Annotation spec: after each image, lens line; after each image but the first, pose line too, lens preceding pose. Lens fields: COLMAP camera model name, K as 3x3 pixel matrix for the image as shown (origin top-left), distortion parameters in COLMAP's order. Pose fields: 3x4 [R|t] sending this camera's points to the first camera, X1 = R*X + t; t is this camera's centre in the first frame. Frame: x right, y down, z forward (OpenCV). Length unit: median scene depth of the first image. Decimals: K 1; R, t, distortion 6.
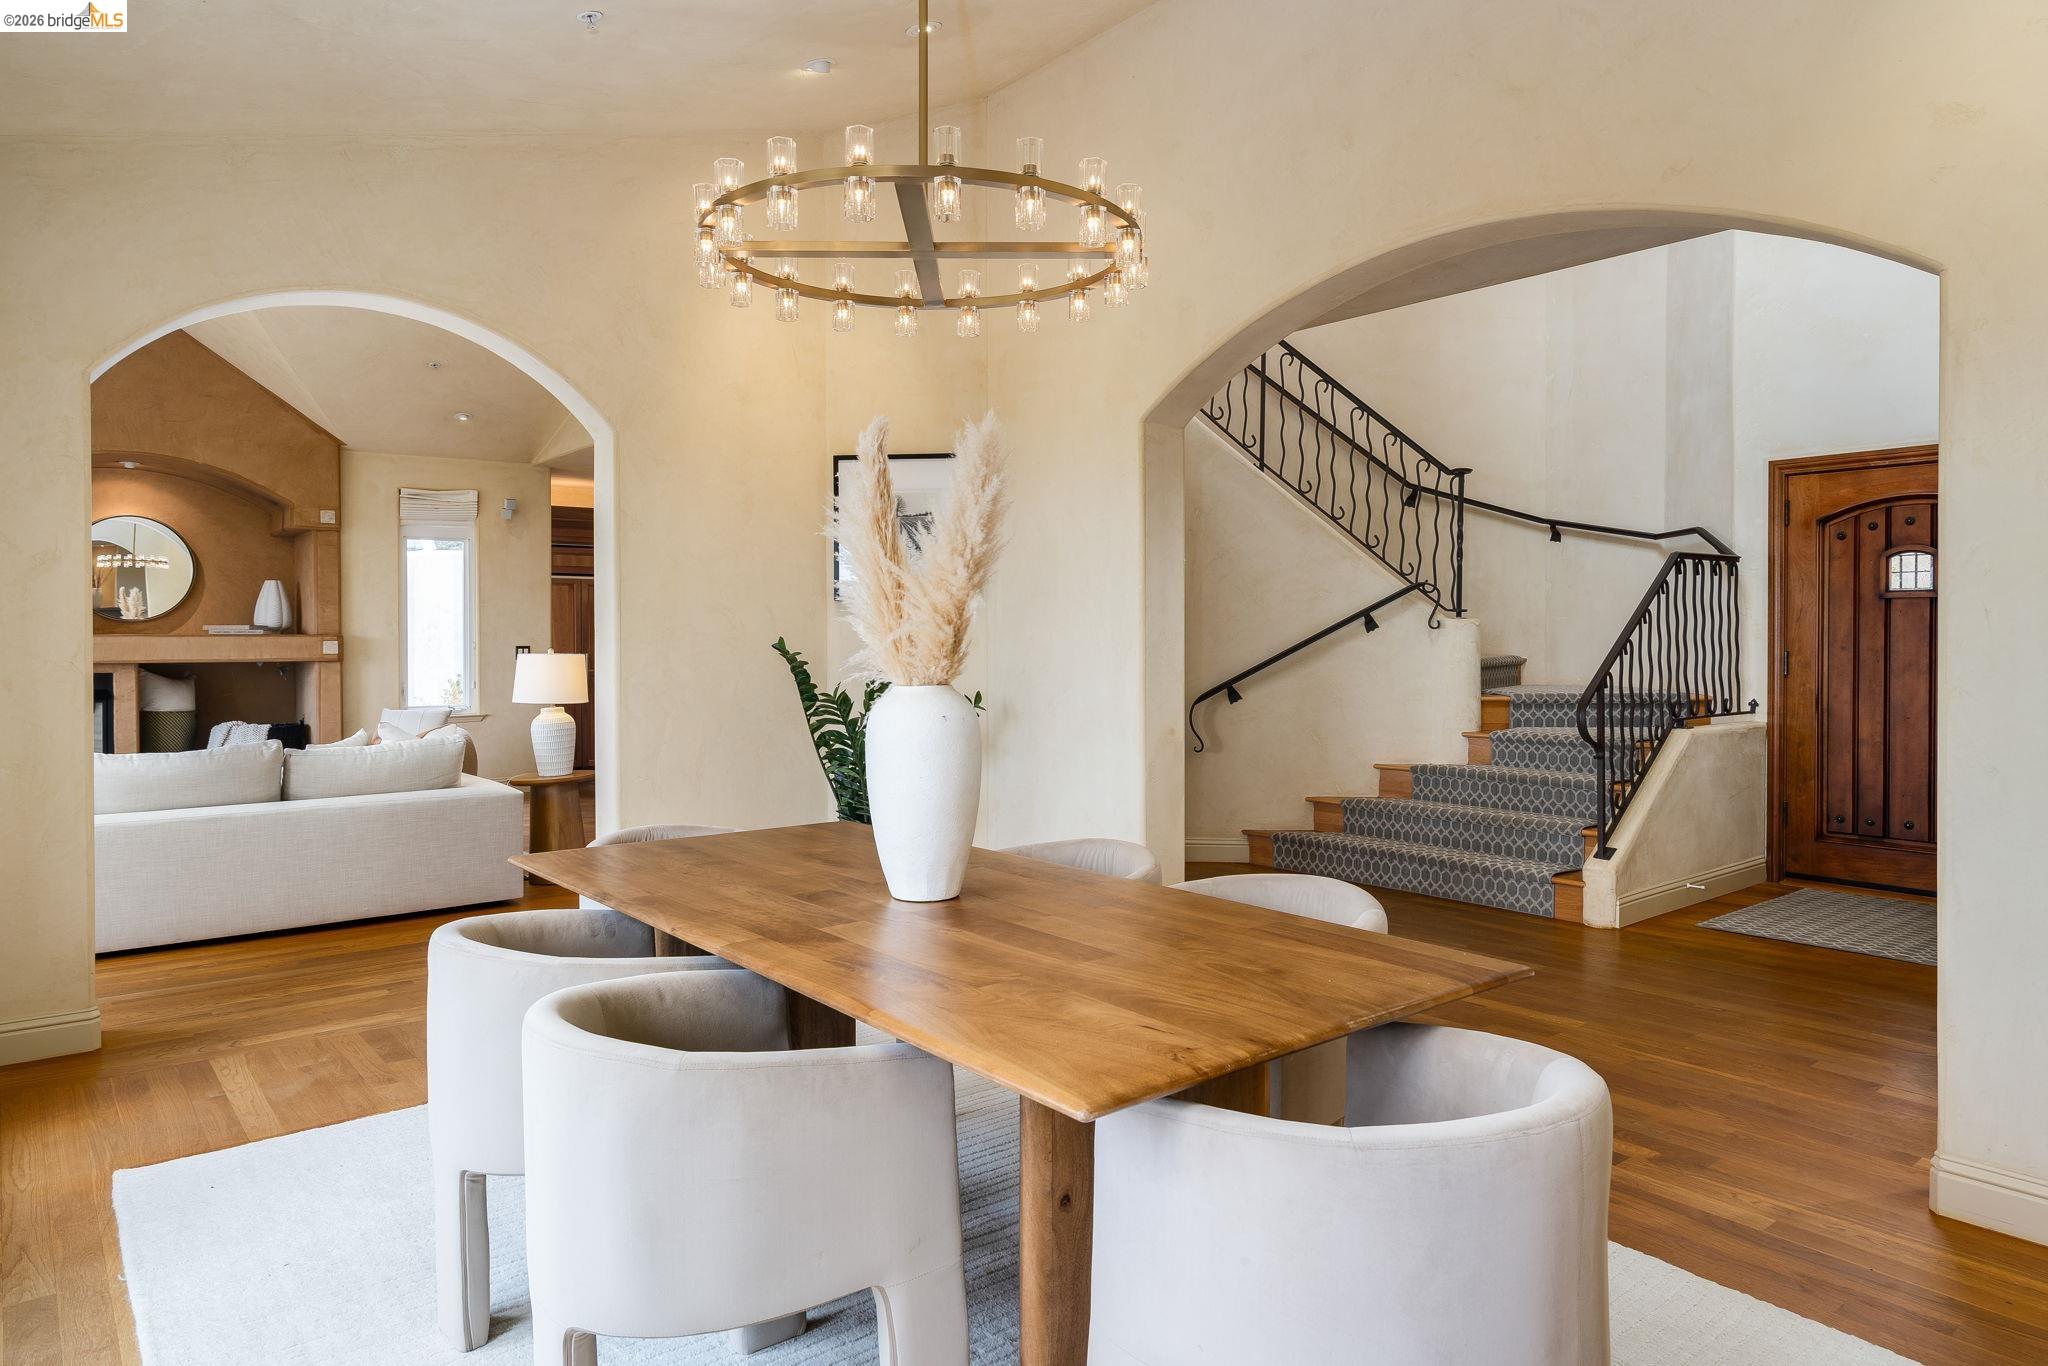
lens RADIAL K [[1256.3, 0, 1019.5], [0, 1256.3, 661.1], [0, 0, 1]] dist [0.008454, -0.000433]
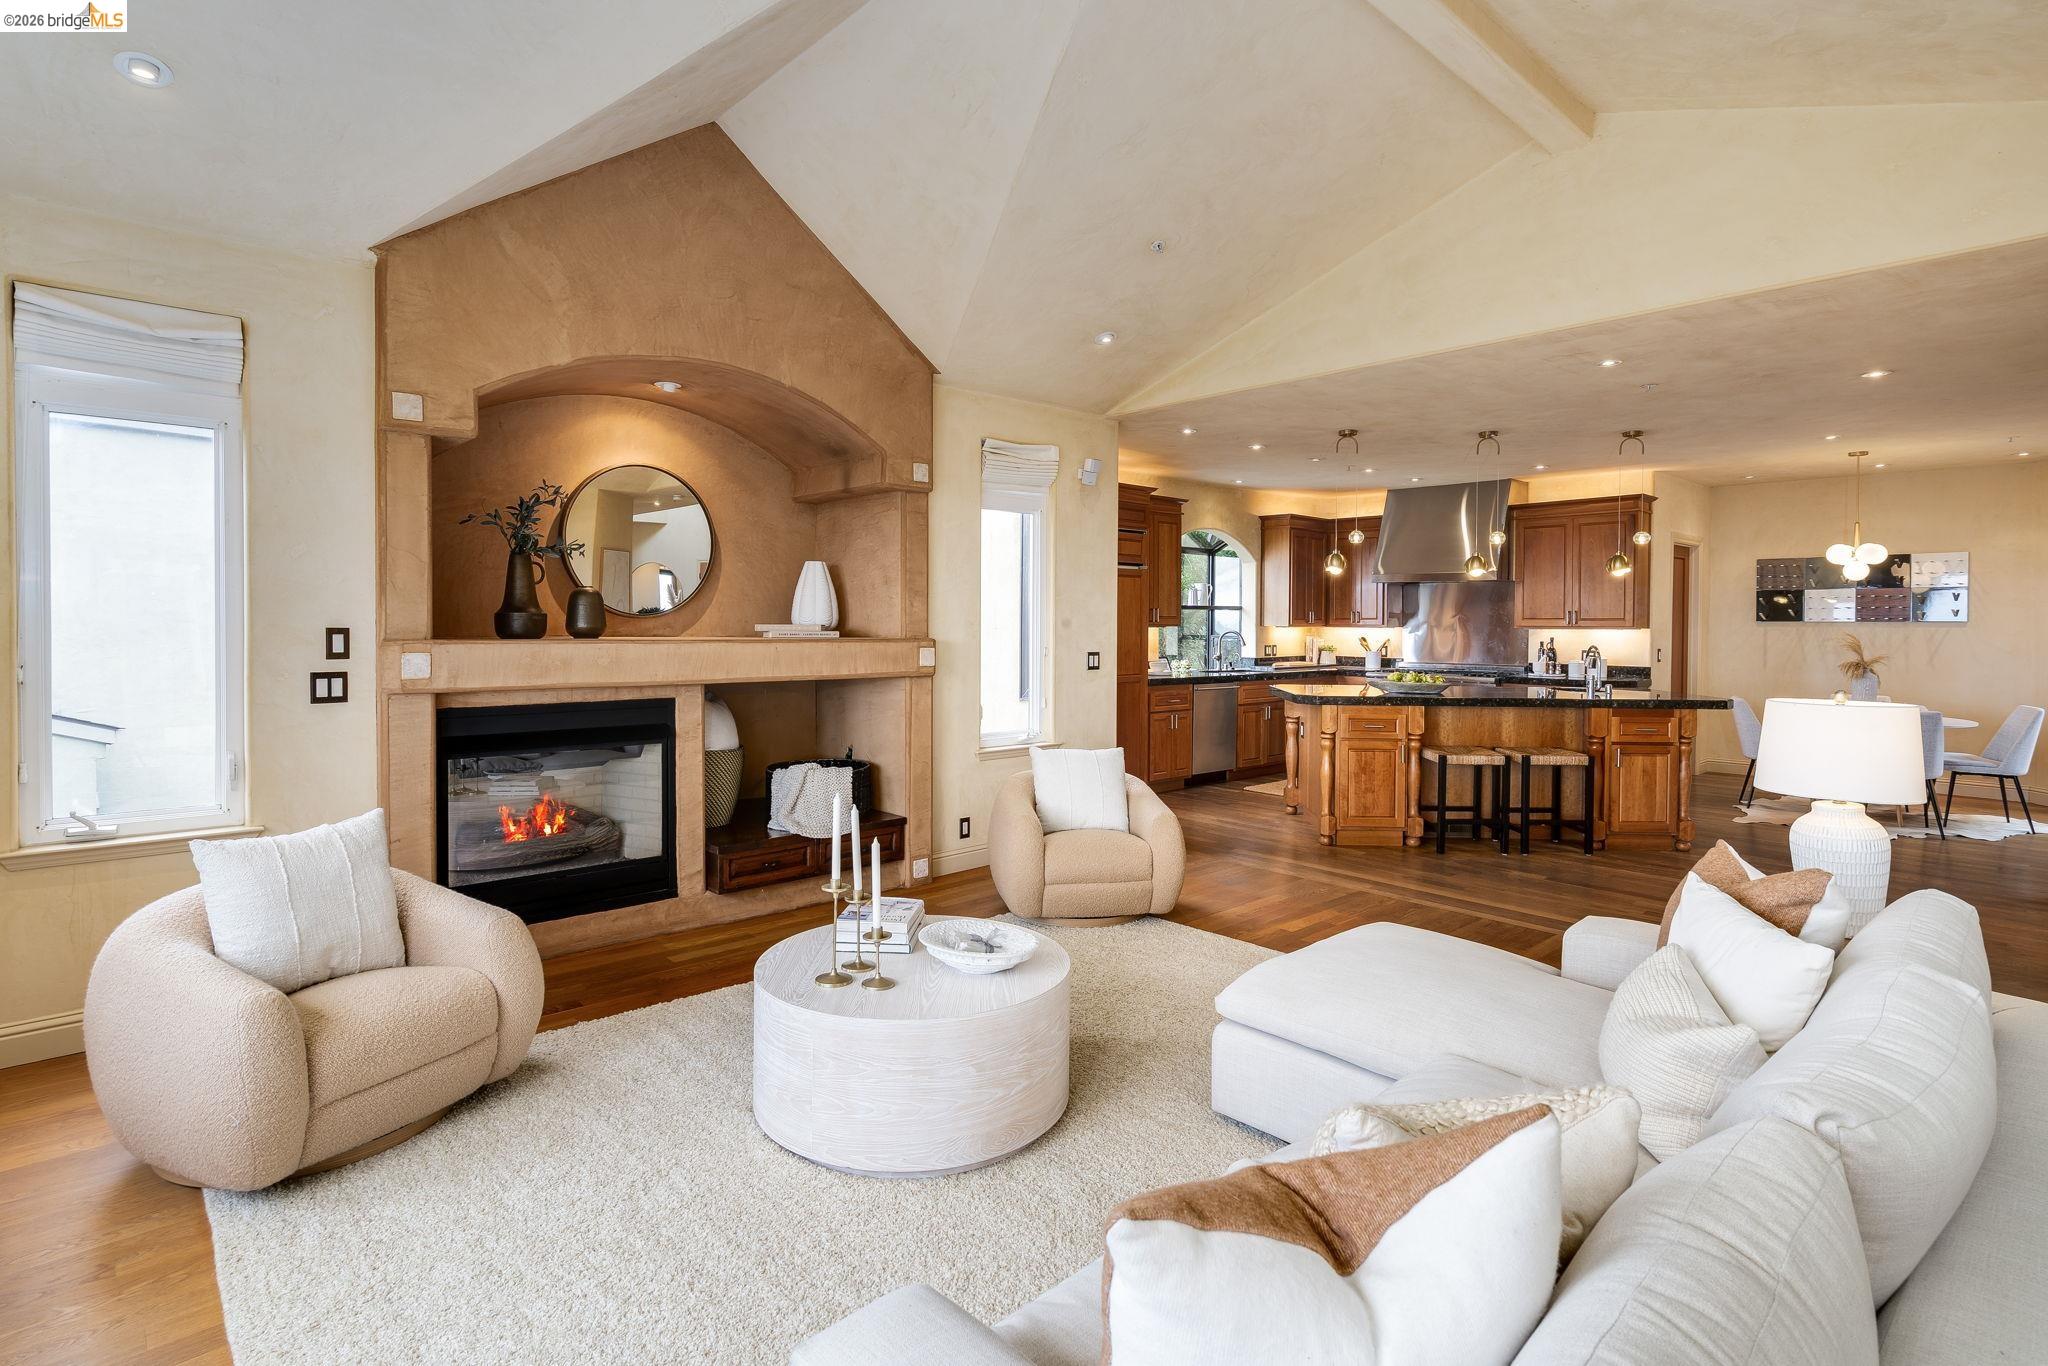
lens RADIAL K [[1035.4, 0, 1056.9], [0, 1035.4, 632.7], [0, 0, 1]] dist [-0.000282, 0.001592]
pose [[0.998095, 0.009336, 0.060981, -0.503308], [-0.008778, 0.999917, -0.009411, -0.019433], [-0.061063, 0.008858, 0.998095, 0.411894]]
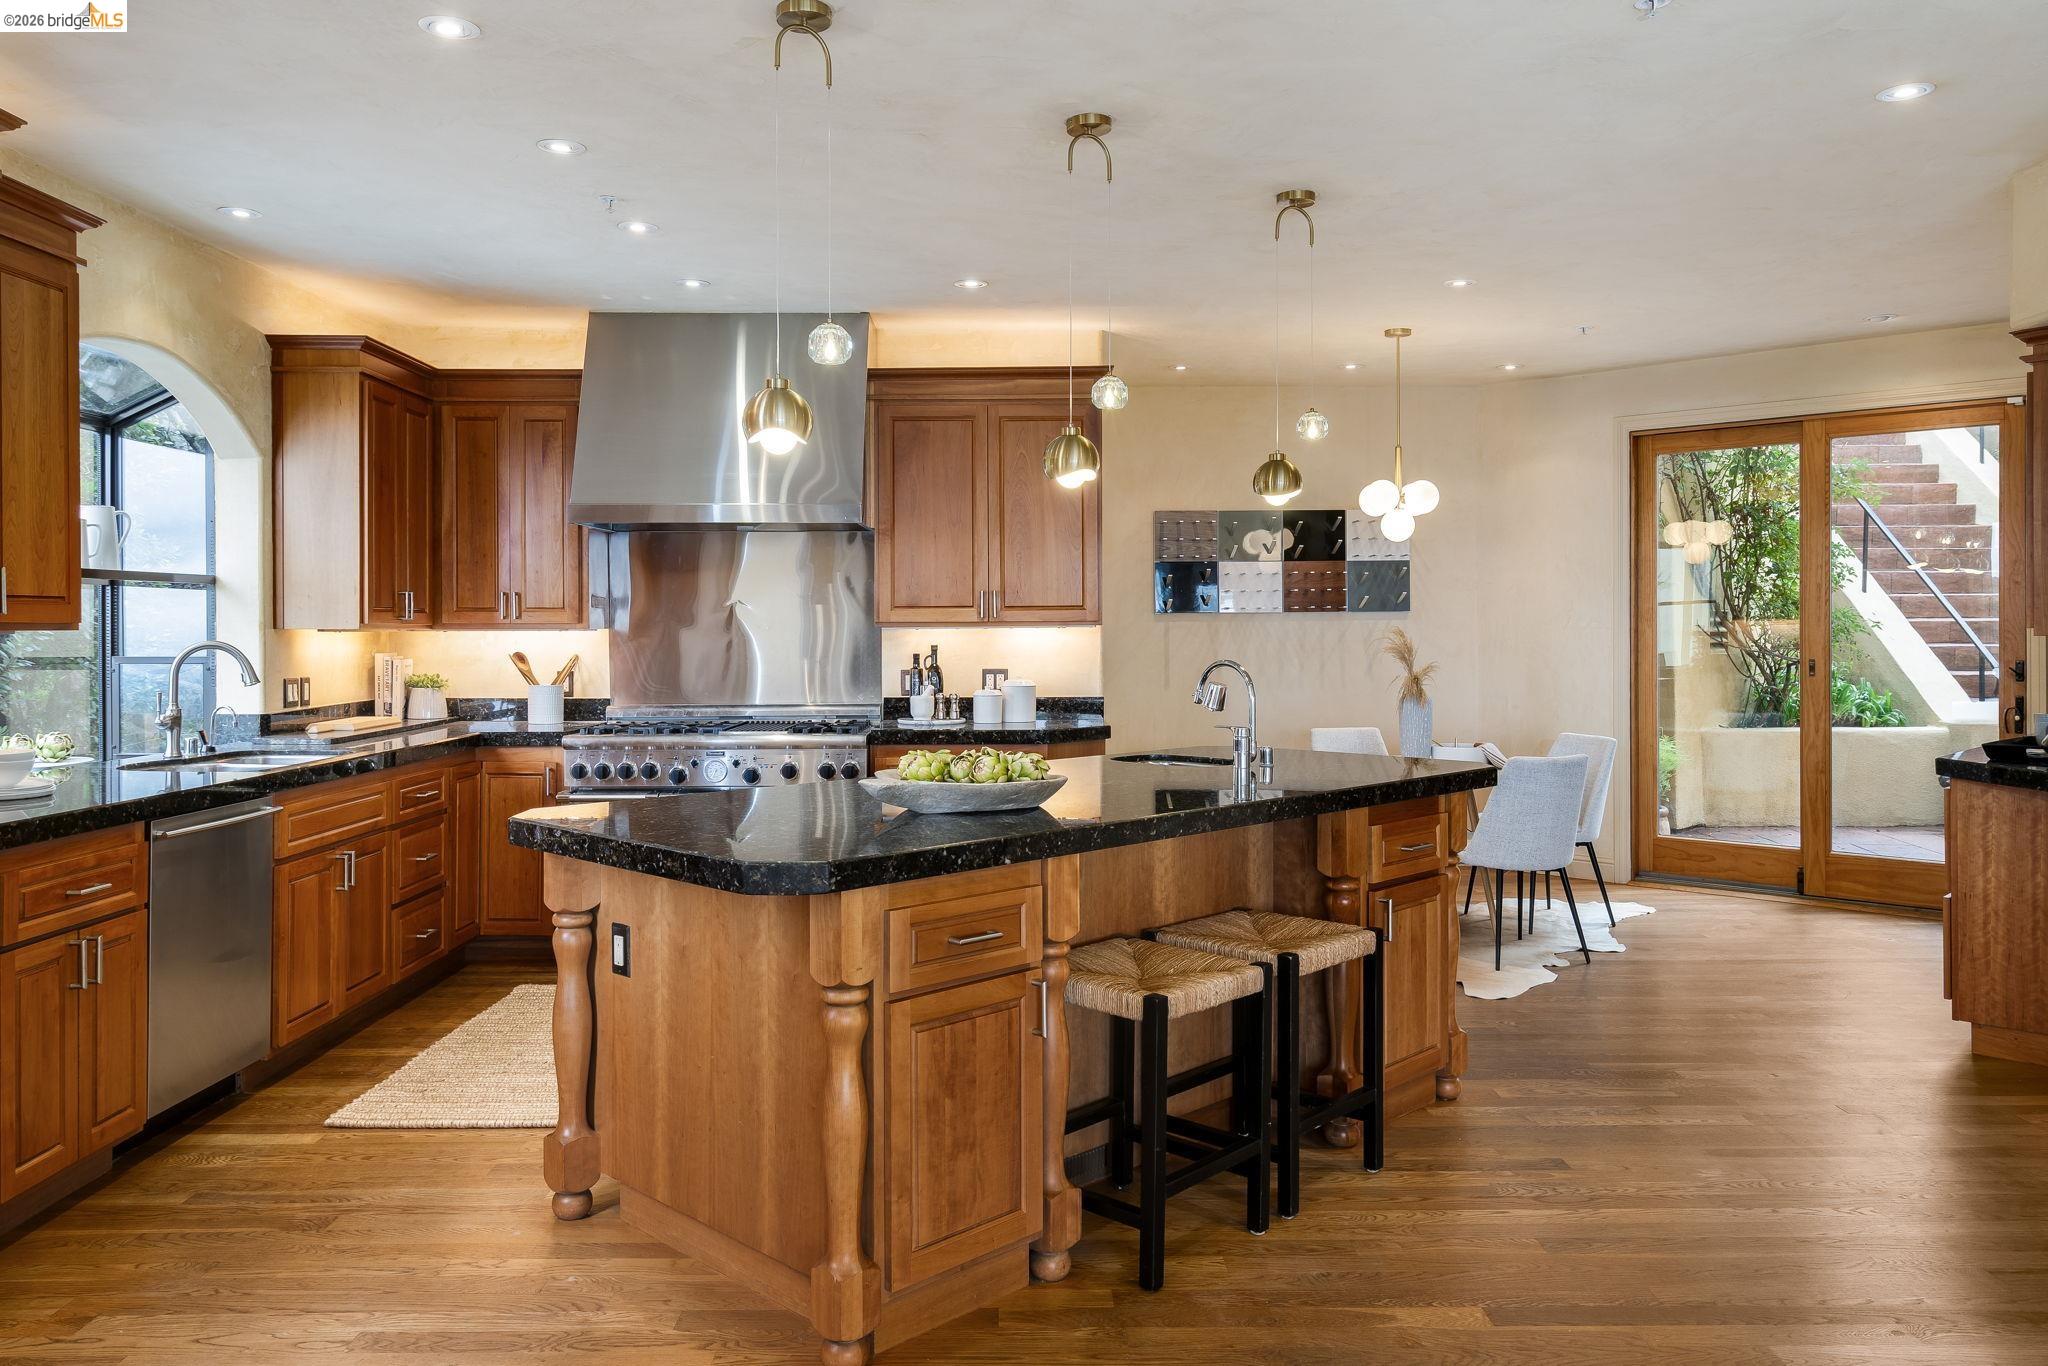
lens RADIAL K [[1451.2, 0, 1020.0], [0, 1451.2, 624.3], [0, 0, 1]] dist [0.008055, 0.008775]
pose [[0.639331, 0.002607, 0.768928, -0.477396], [0.016995, 0.999702, -0.017521, -0.025097], [-0.768744, 0.024270, 0.639096, 0.870211]]
